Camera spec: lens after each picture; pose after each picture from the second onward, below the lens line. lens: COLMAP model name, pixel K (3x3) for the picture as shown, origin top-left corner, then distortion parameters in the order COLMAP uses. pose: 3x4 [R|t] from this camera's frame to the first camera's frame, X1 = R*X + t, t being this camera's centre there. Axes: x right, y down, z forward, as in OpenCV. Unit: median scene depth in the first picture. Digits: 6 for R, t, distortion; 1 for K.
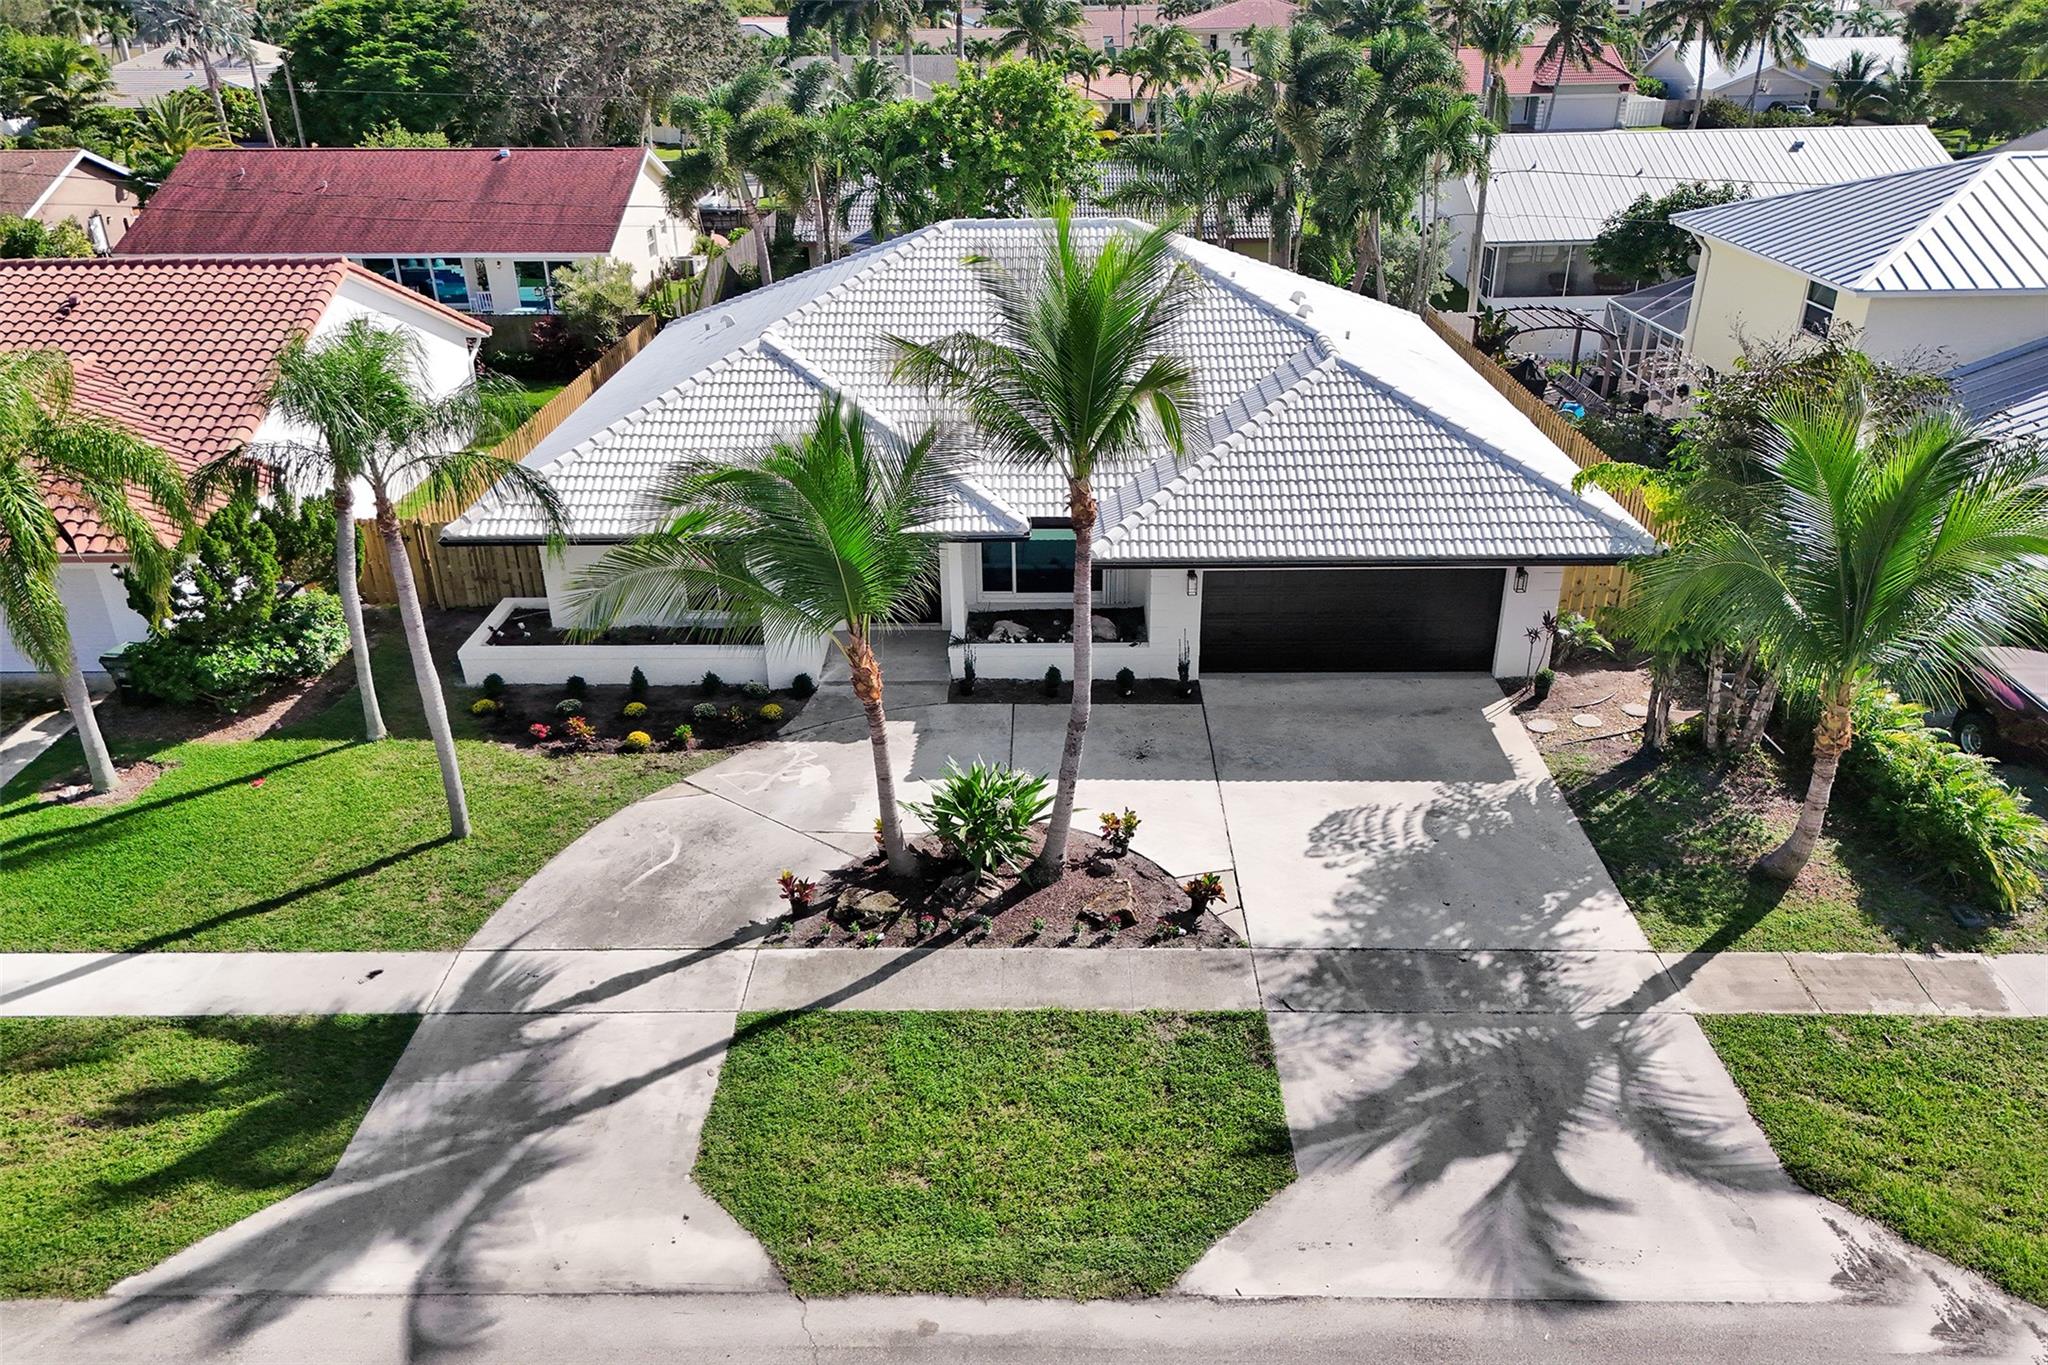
lens RADIAL K [[1433.3, 0, 980.6], [0, 1433.3, 650.8], [0, 0, 1]] dist [0.033949, -0.007089]
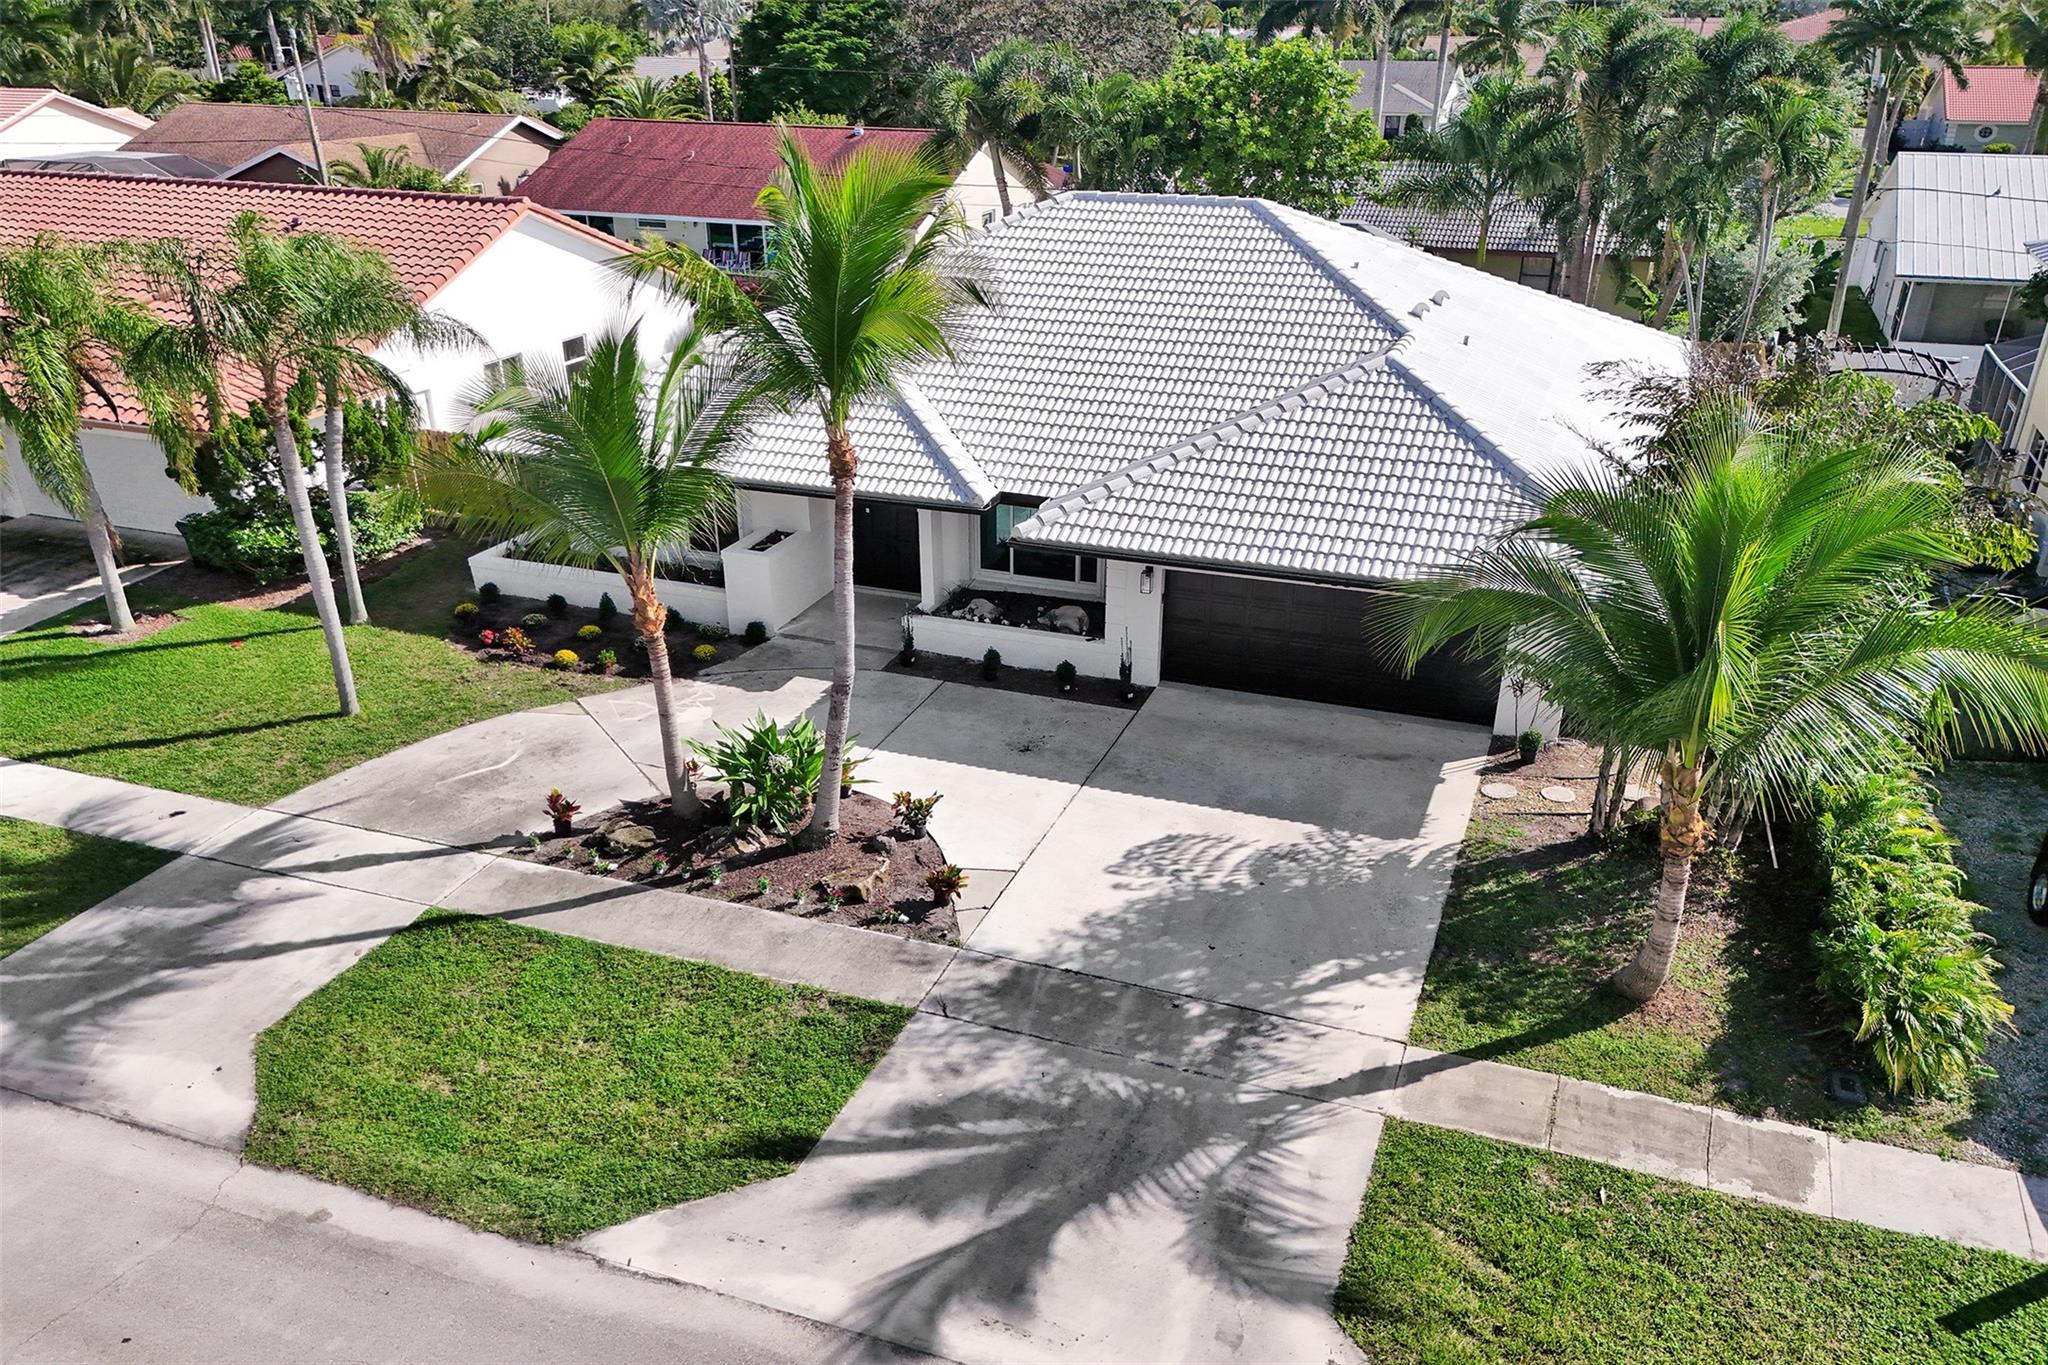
lens RADIAL K [[1439.8, 0, 983.9], [0, 1439.8, 680.6], [0, 0, 1]] dist [0.027592, -0.001112]
pose [[0.950973, 0.143764, -0.273828, 0.387874], [-0.140231, 0.989584, 0.032541, 0.002046], [0.275654, 0.007454, 0.961228, 0.095060]]
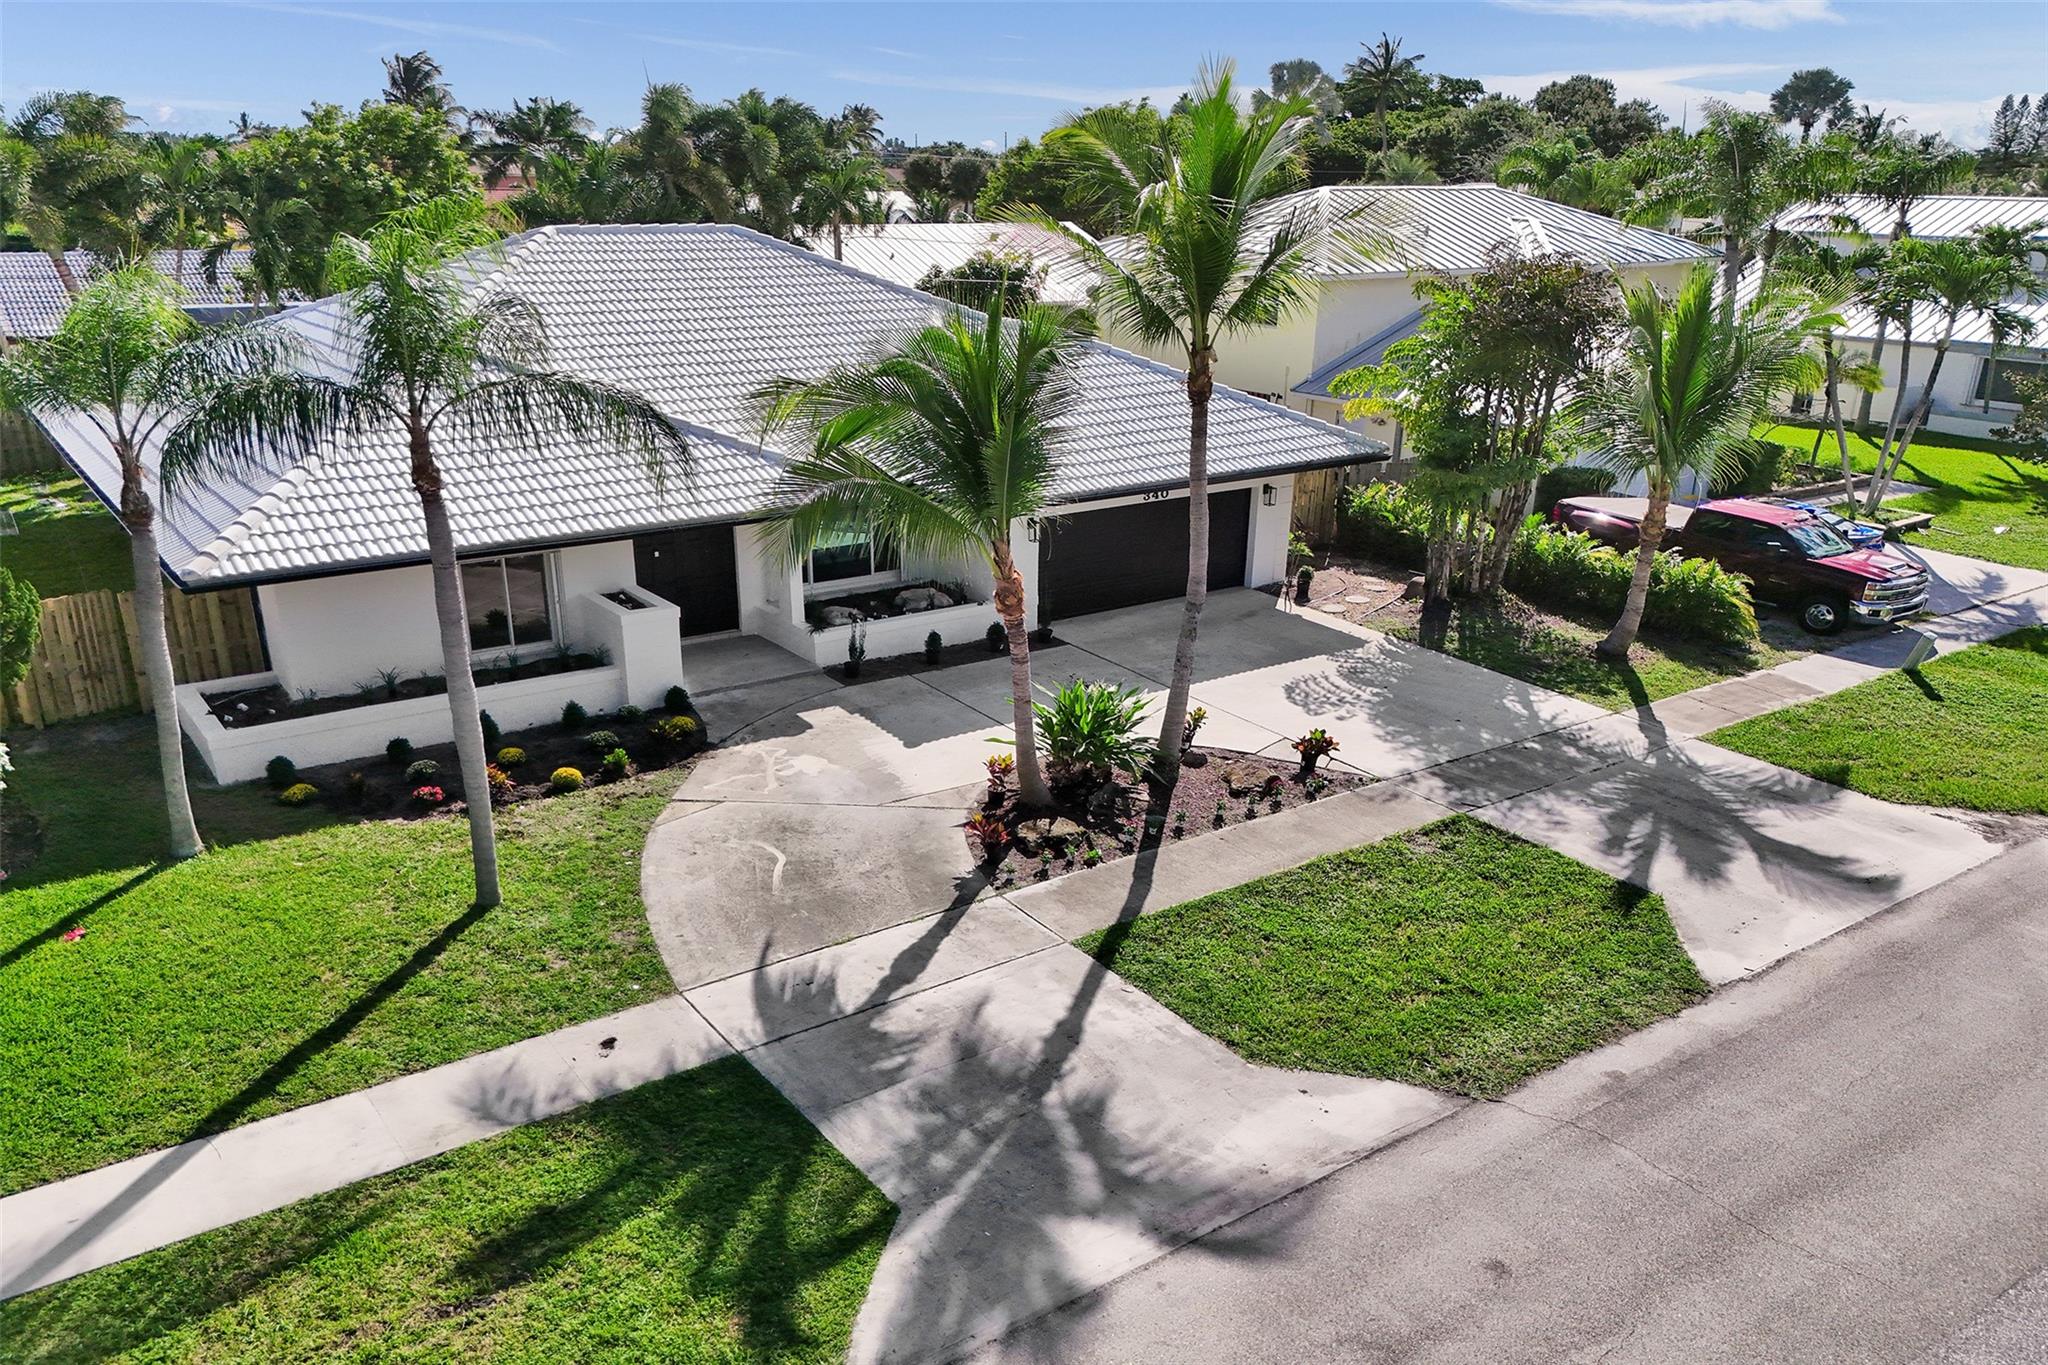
lens RADIAL K [[1439.8, 0, 983.9], [0, 1439.8, 680.6], [0, 0, 1]] dist [0.027592, -0.001112]
pose [[0.832568, -0.167333, 0.528043, -0.544285], [0.203198, 0.979085, -0.010118, 0.075921], [-0.515306, 0.115721, 0.849157, 0.211350]]
